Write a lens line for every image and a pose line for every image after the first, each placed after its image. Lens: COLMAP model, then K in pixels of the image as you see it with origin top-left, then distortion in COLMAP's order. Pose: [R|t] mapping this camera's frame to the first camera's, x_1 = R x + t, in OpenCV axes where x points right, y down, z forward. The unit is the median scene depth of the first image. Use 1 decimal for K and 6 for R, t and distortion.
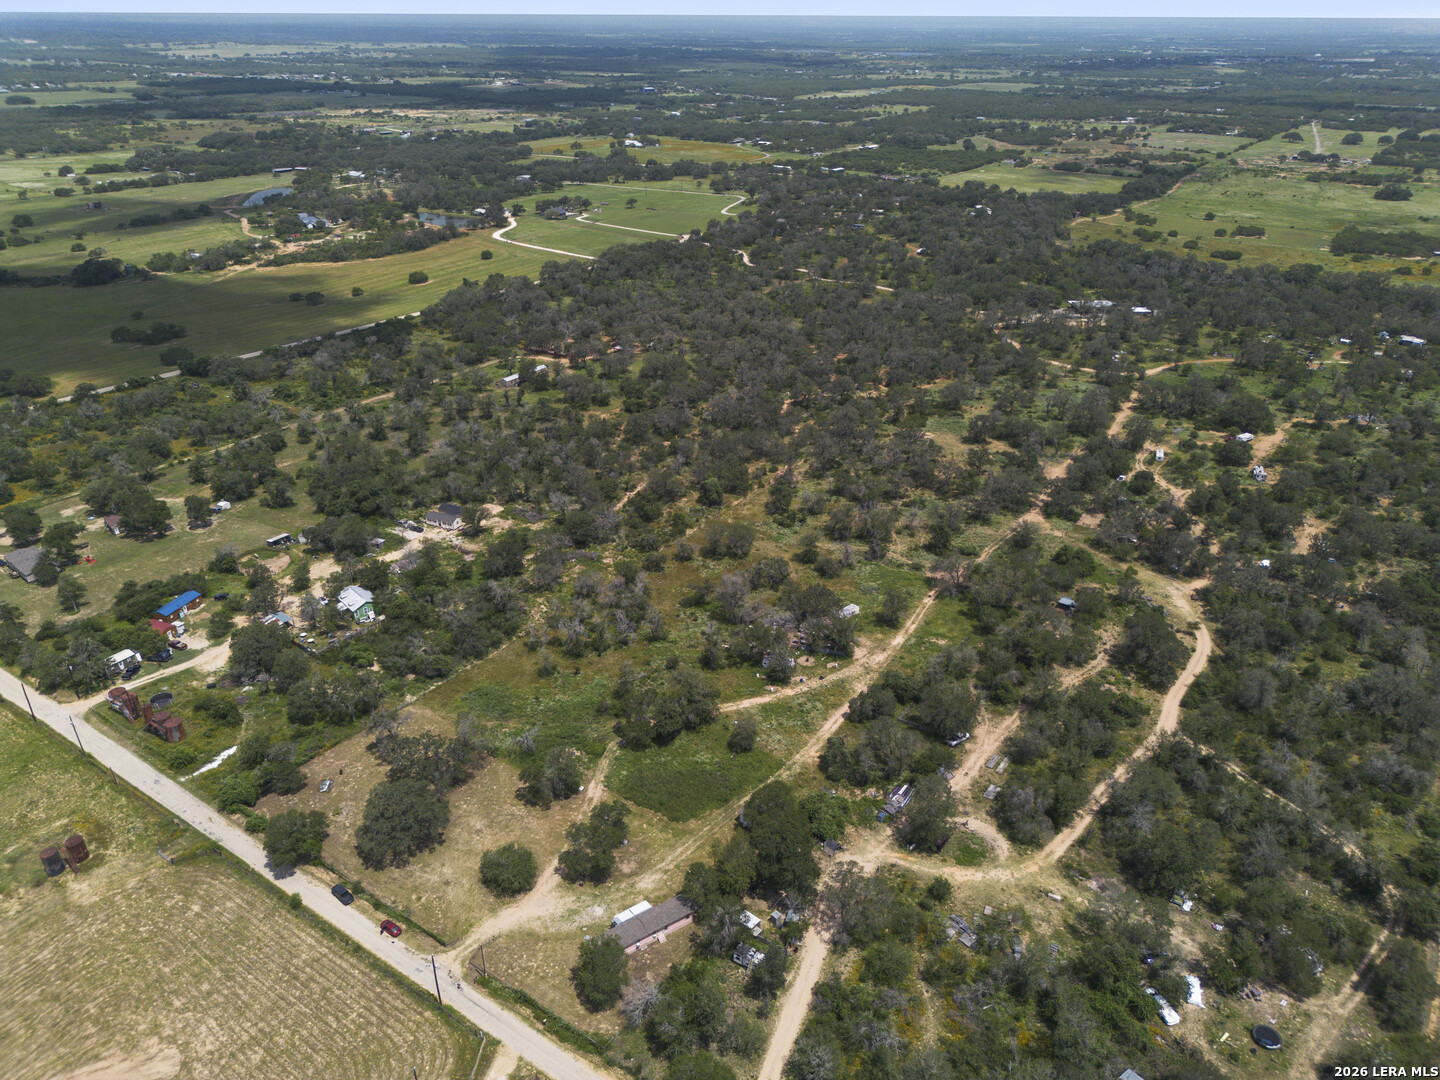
lens RADIAL K [[1010.0, 0, 725.2], [0, 1010.0, 543.3], [0, 0, 1]] dist [0.069370, -0.072374]
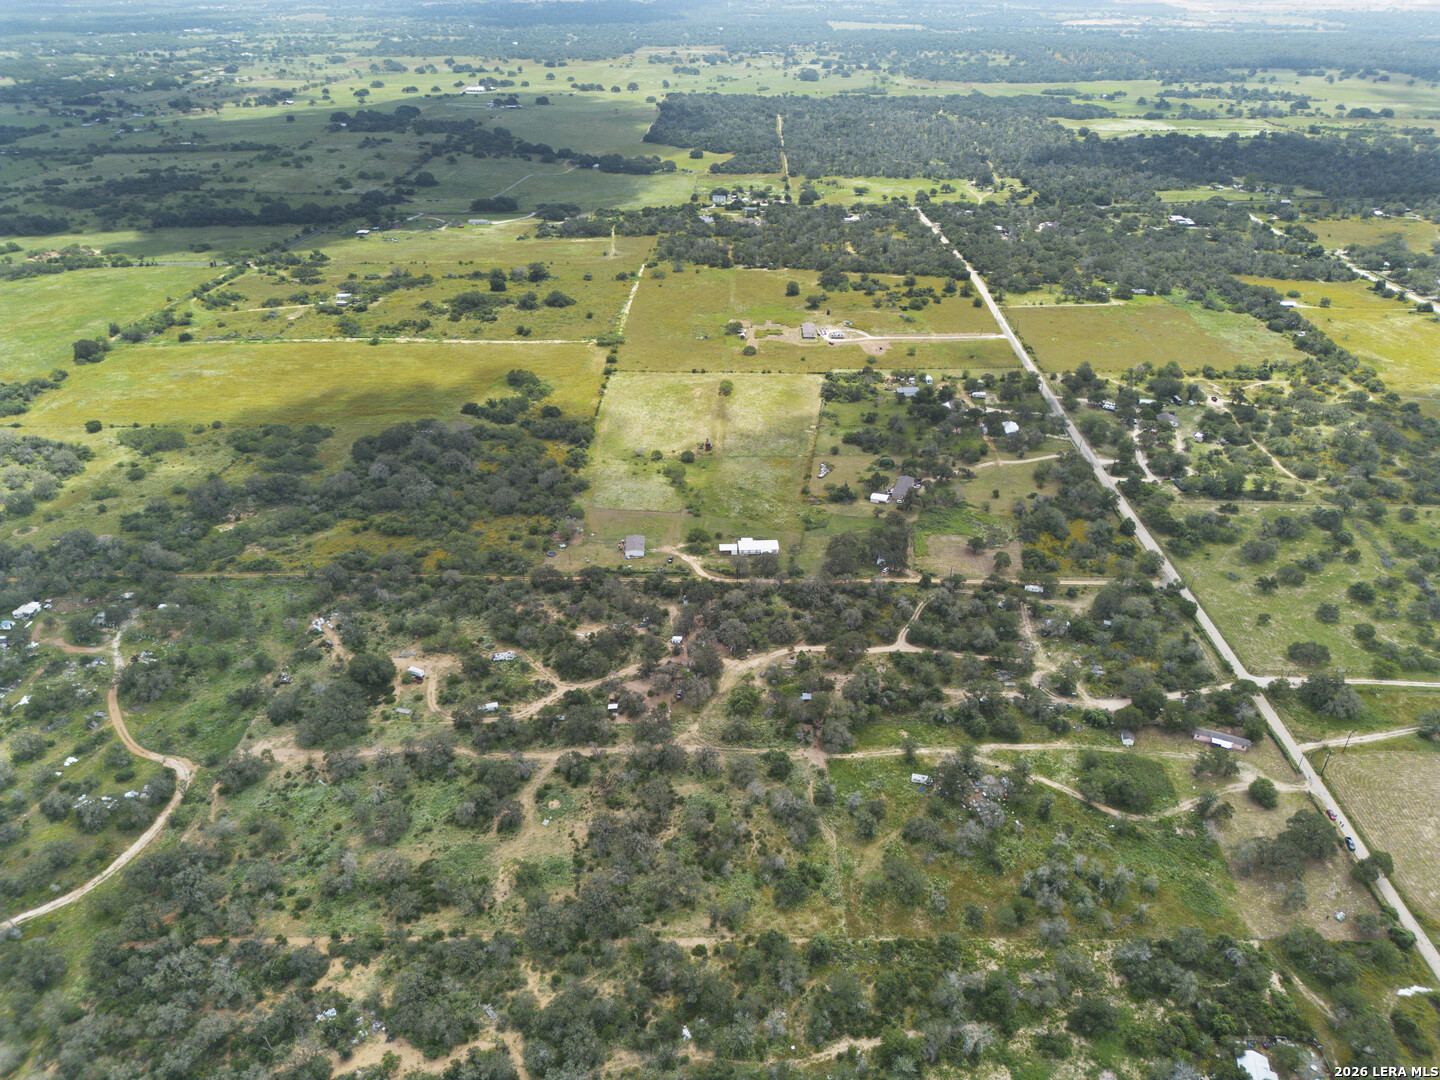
lens RADIAL K [[1010.0, 0, 725.2], [0, 1010.0, 543.3], [0, 0, 1]] dist [0.069370, -0.072374]
pose [[-0.552900, -0.424728, 0.716873, -0.577912], [0.373952, 0.642348, 0.668991, -1.148187], [-0.744622, 0.637961, -0.196327, 1.261543]]
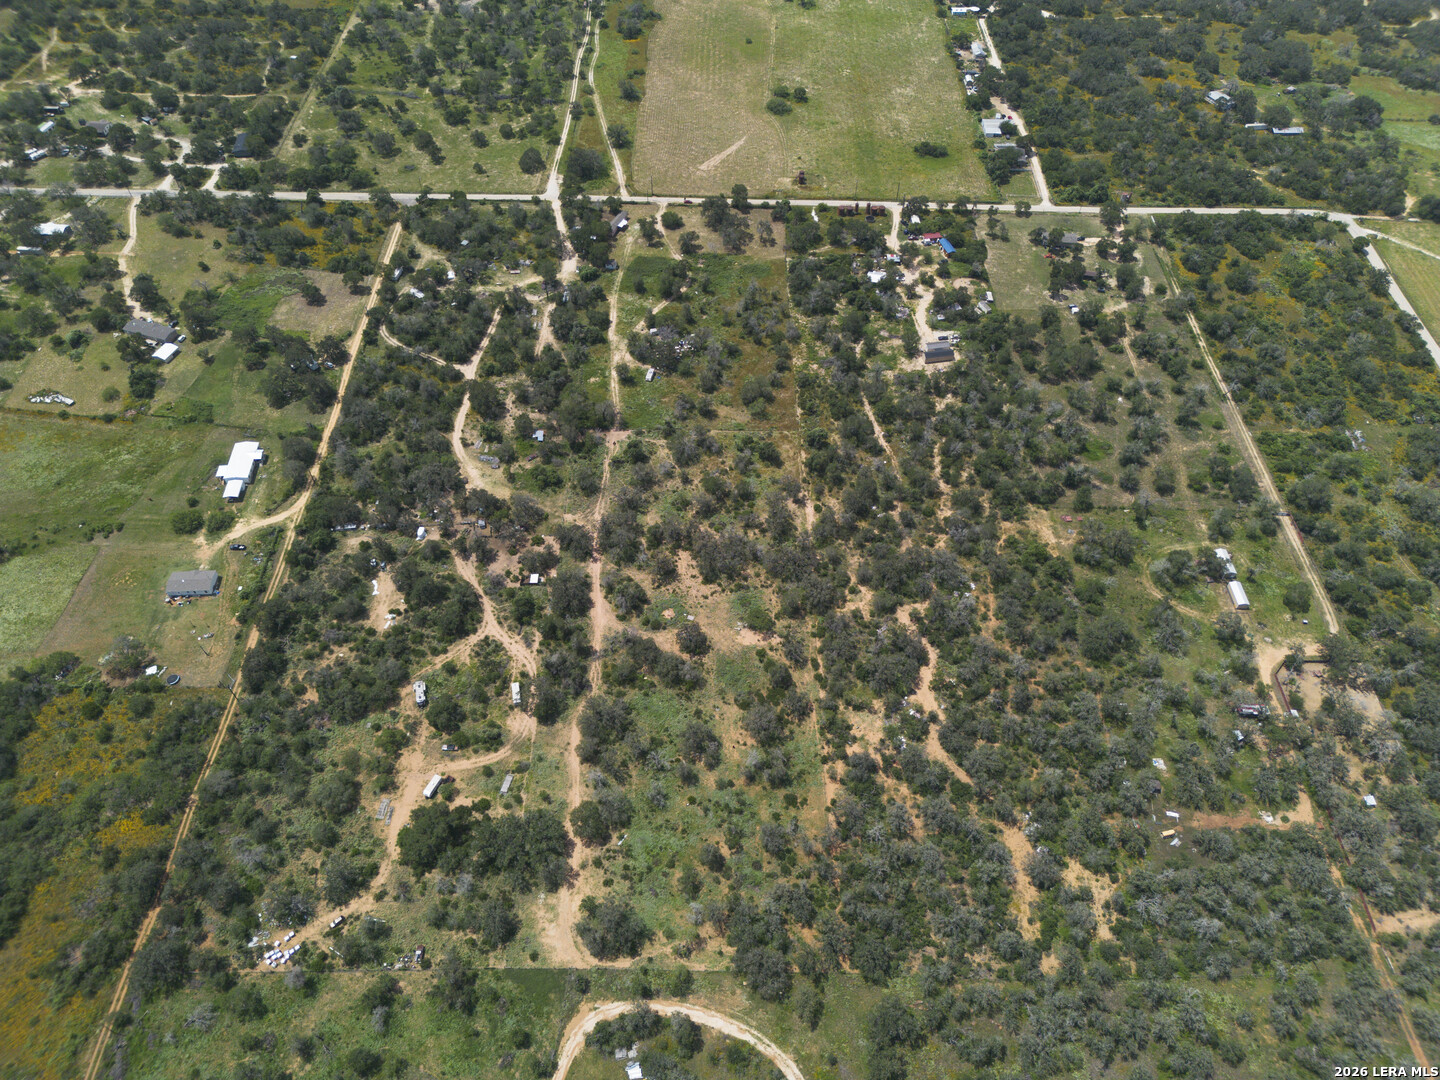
lens RADIAL K [[1010.0, 0, 725.2], [0, 1010.0, 543.3], [0, 0, 1]] dist [0.069370, -0.072374]
pose [[-0.823598, 0.429632, -0.370274, 0.767427], [-0.267808, 0.280899, 0.921615, -1.450065], [0.499965, 0.858202, -0.116289, 1.502417]]
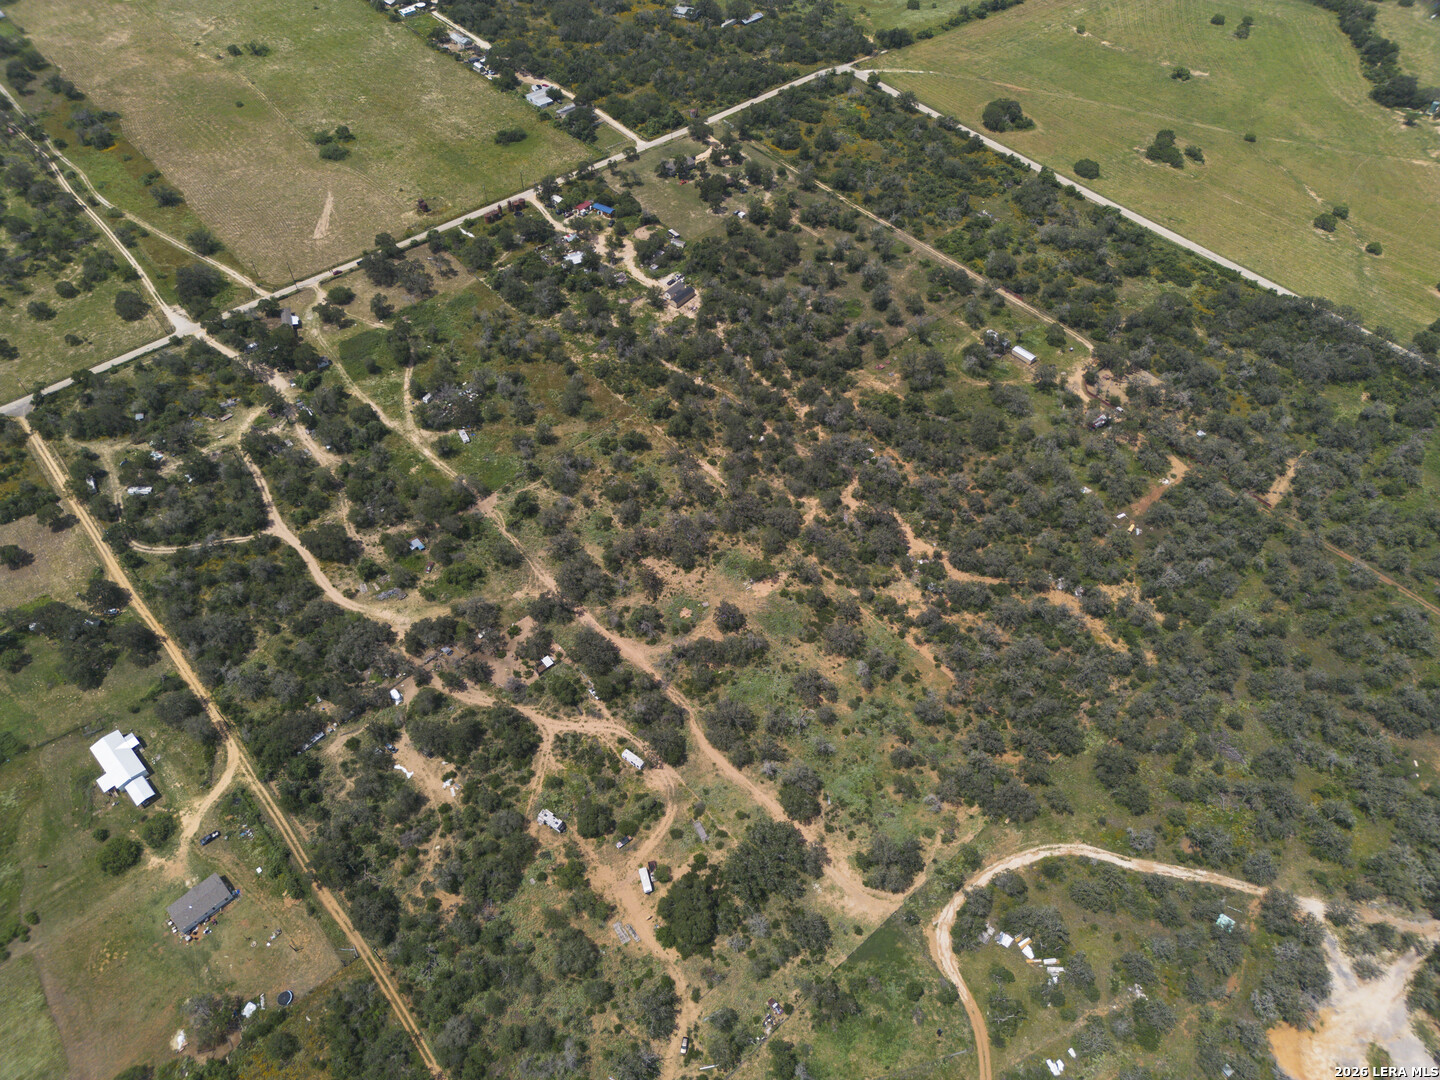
lens RADIAL K [[1010.0, 0, 725.2], [0, 1010.0, 543.3], [0, 0, 1]] dist [0.069370, -0.072374]
pose [[-0.248260, 0.742072, -0.622653, 1.139145], [-0.444961, 0.483594, 0.753755, -1.237547], [0.860452, 0.464183, 0.210136, 1.094789]]
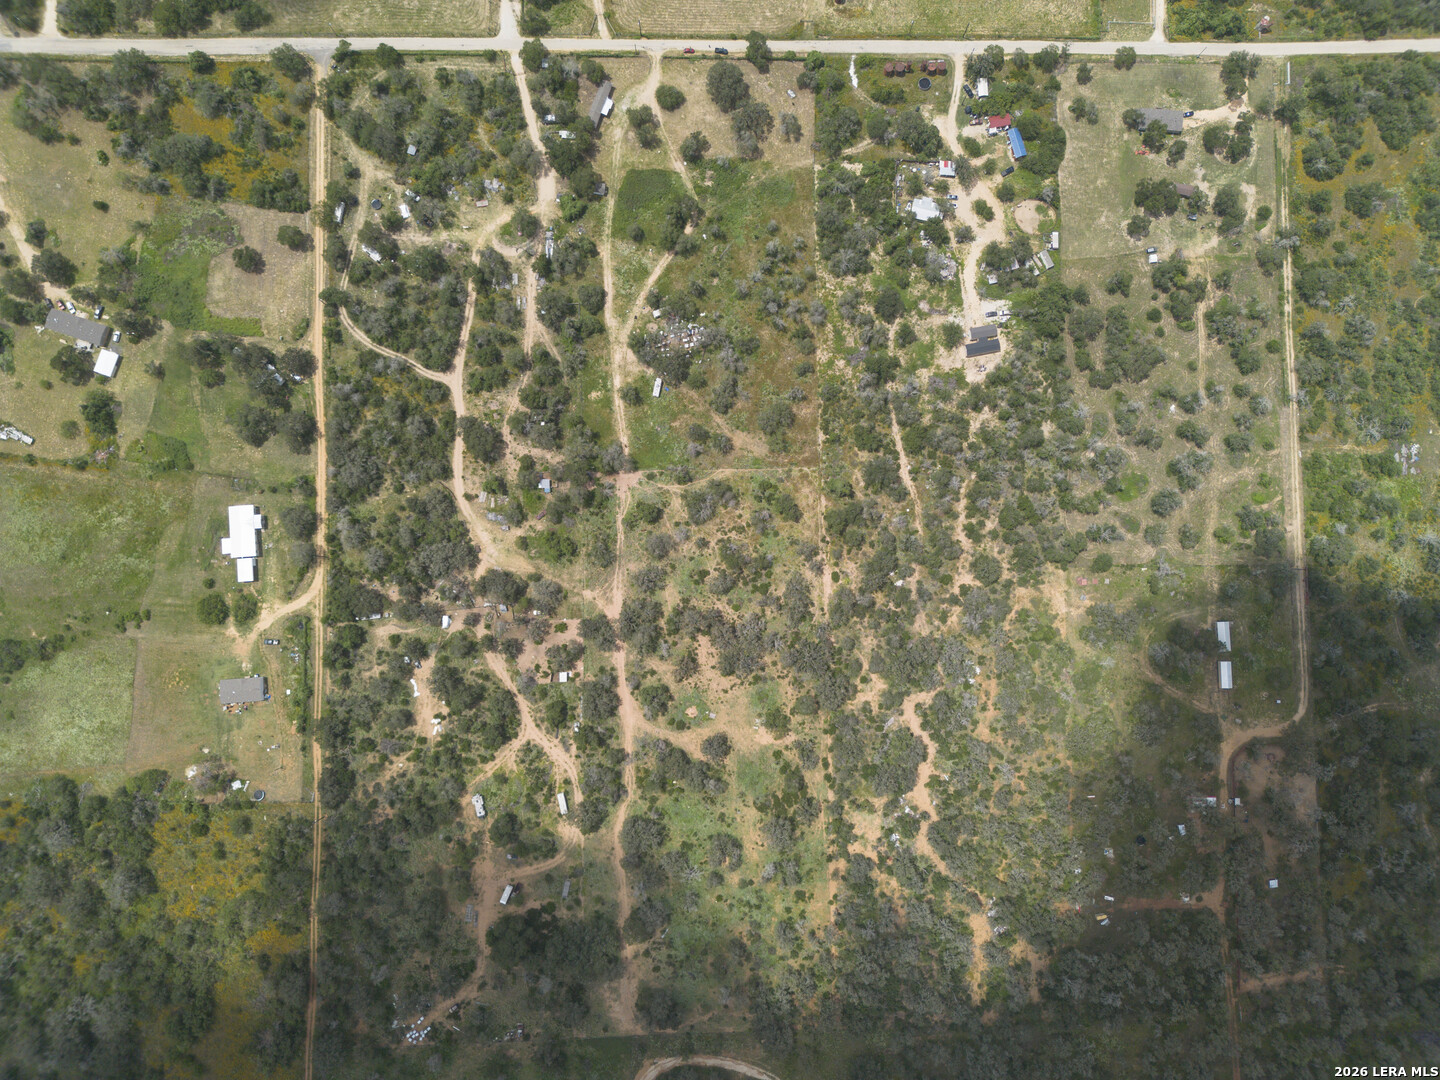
lens RADIAL K [[1010.0, 0, 725.2], [0, 1010.0, 543.3], [0, 0, 1]] dist [0.069370, -0.072374]
pose [[-0.817786, 0.573927, -0.042823, 0.237522], [-0.274378, -0.323389, 0.905614, -1.416433], [0.505908, 0.752348, 0.421936, 0.583983]]
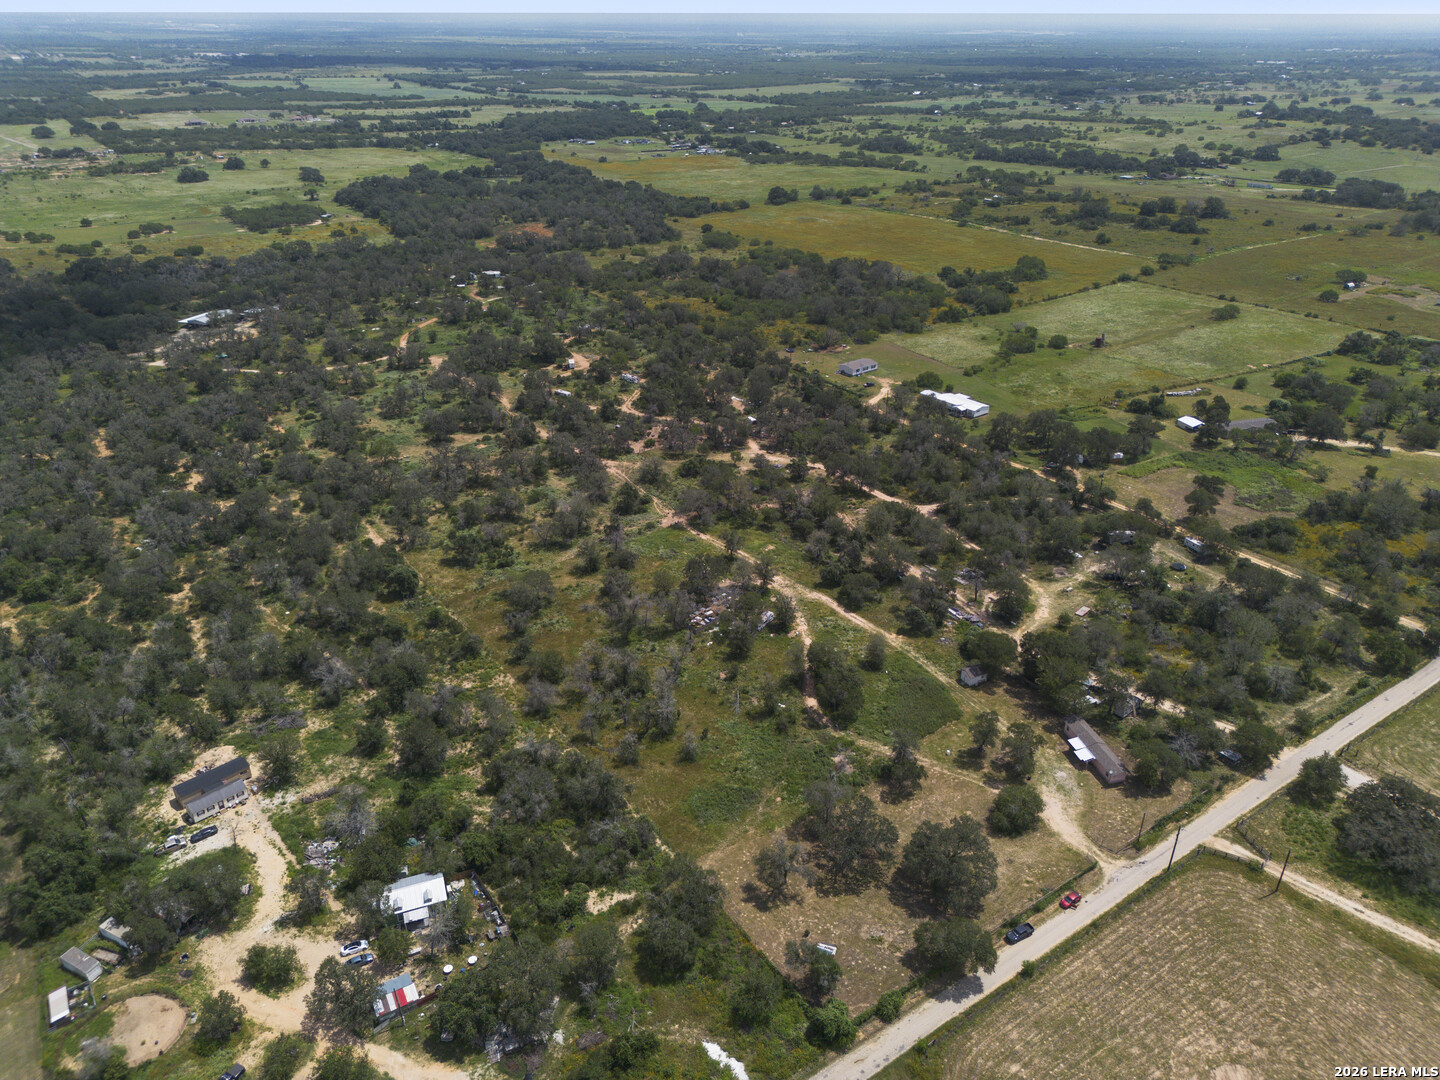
lens RADIAL K [[1010.0, 0, 725.2], [0, 1010.0, 543.3], [0, 0, 1]] dist [0.069370, -0.072374]
pose [[0.353038, -0.433242, 0.829256, -0.747992], [0.426634, 0.863360, 0.269429, -0.236676], [-0.832675, 0.258670, 0.489635, 0.447951]]
